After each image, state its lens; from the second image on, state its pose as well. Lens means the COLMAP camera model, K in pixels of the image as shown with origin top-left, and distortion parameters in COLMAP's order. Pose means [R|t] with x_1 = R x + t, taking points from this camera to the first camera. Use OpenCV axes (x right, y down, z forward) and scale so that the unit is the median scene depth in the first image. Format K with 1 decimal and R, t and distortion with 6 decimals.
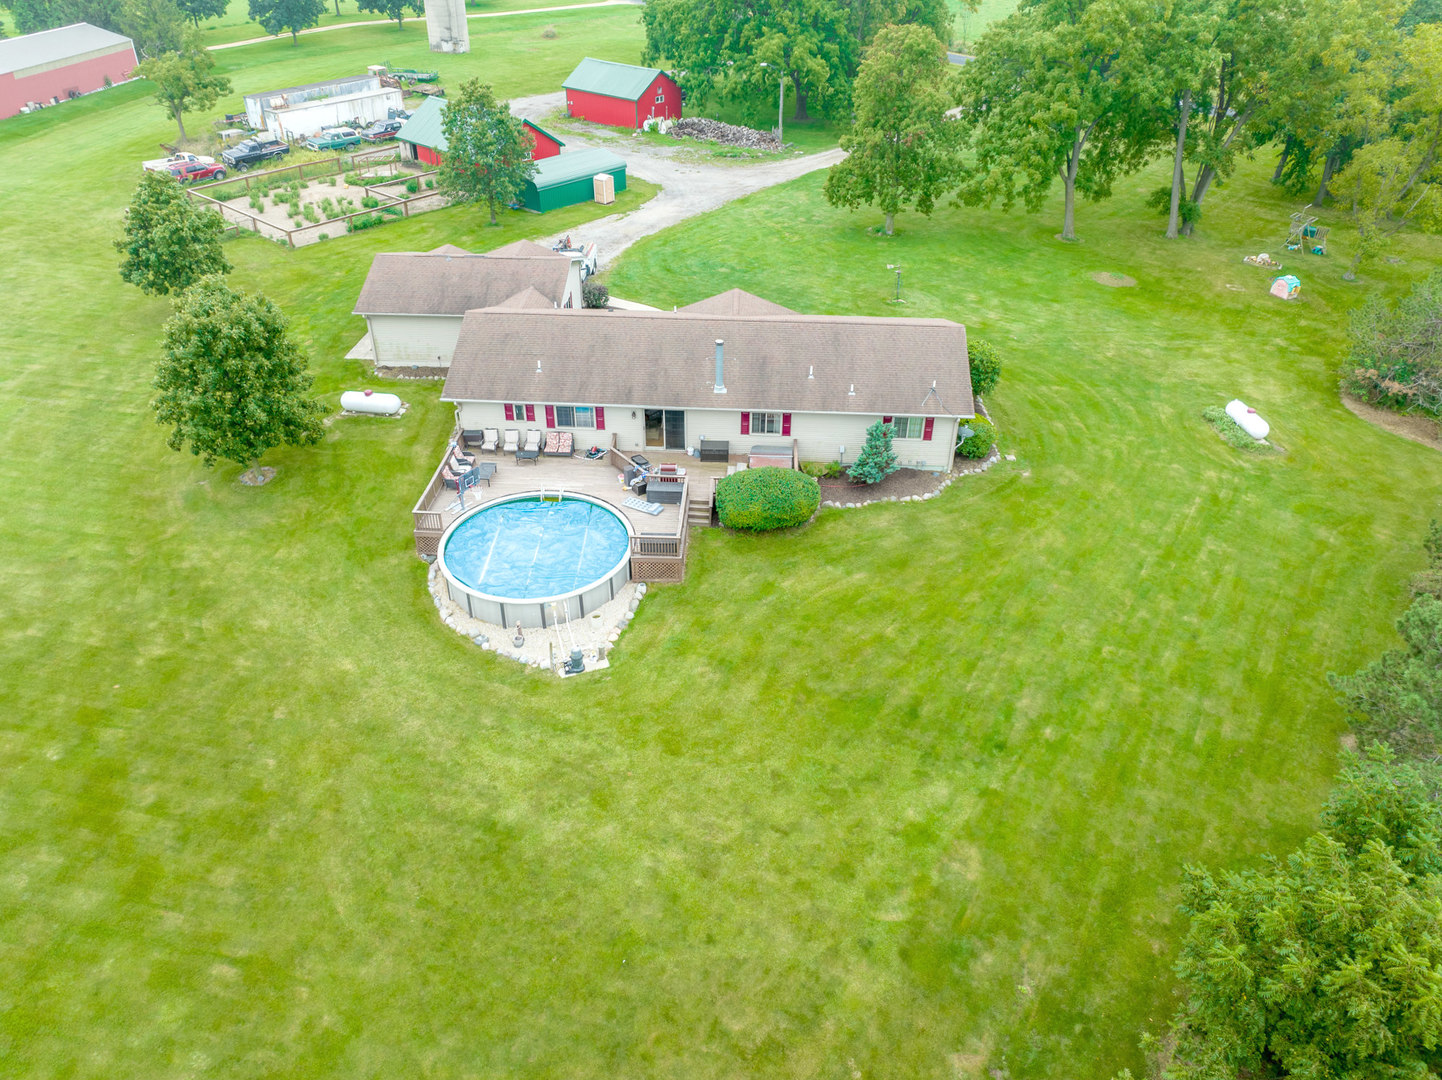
lens RADIAL K [[1023.3, 0, 721.0], [0, 1023.3, 540.0], [0, 0, 1]] dist [-0.057252, 0.027095]
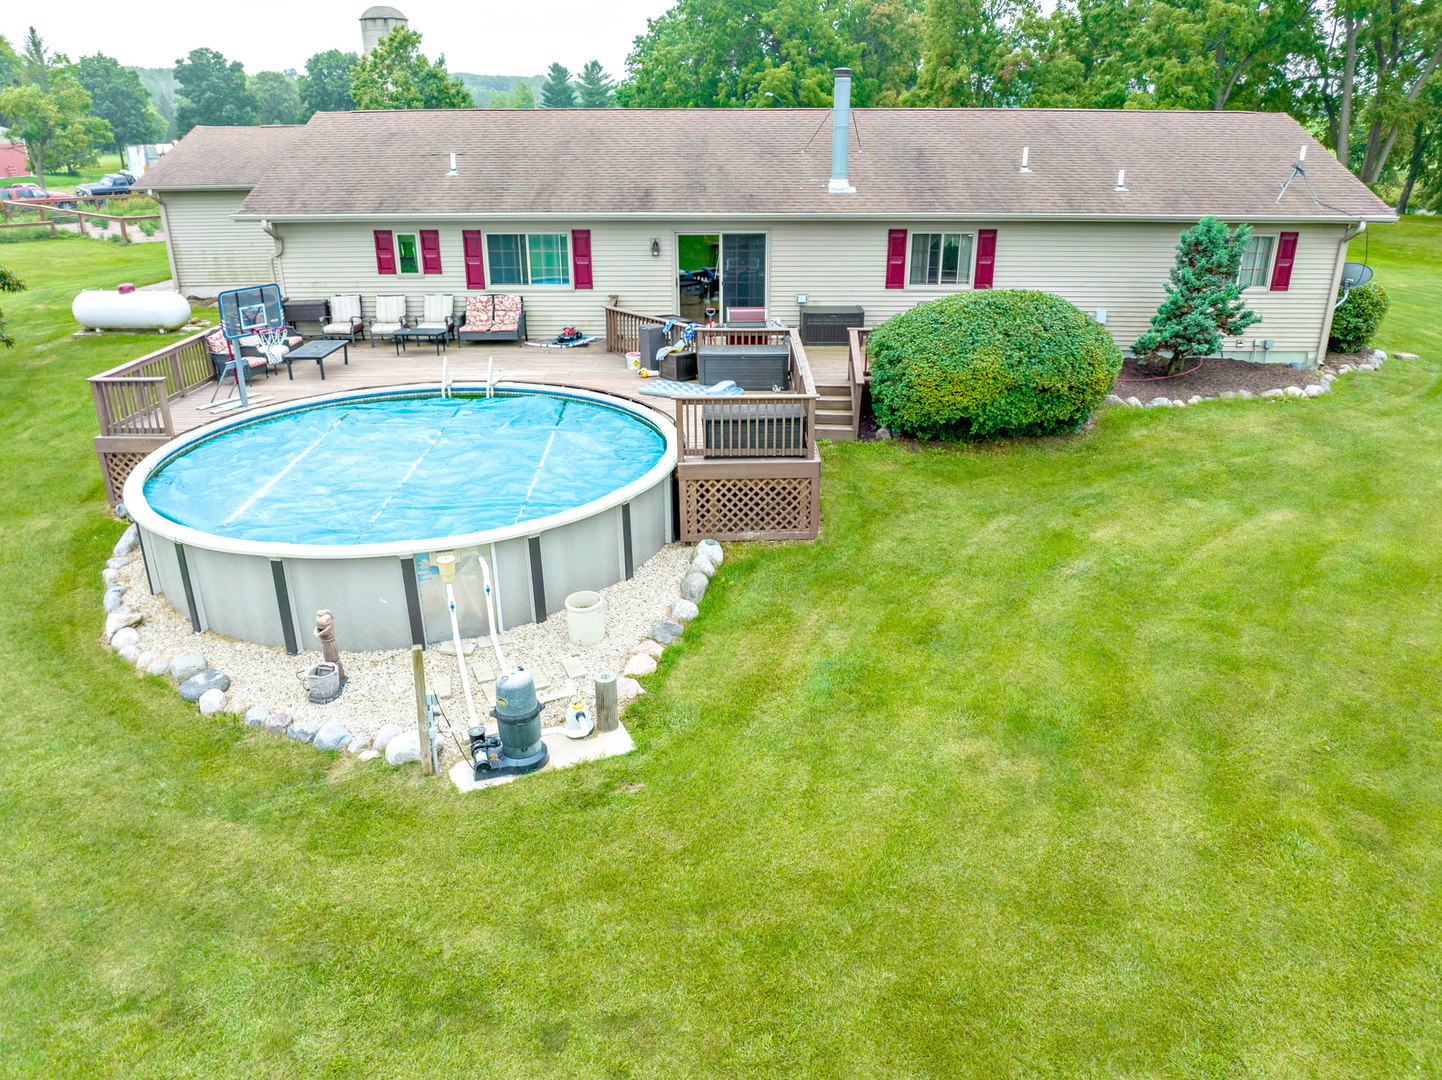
lens RADIAL K [[1023.3, 0, 721.0], [0, 1023.3, 540.0], [0, 0, 1]] dist [-0.057252, 0.027095]
pose [[0.999001, -0.025121, 0.036964, -0.086633], [0.032047, 0.979132, -0.200685, 0.114005], [-0.031151, 0.201669, 0.978958, 0.653688]]
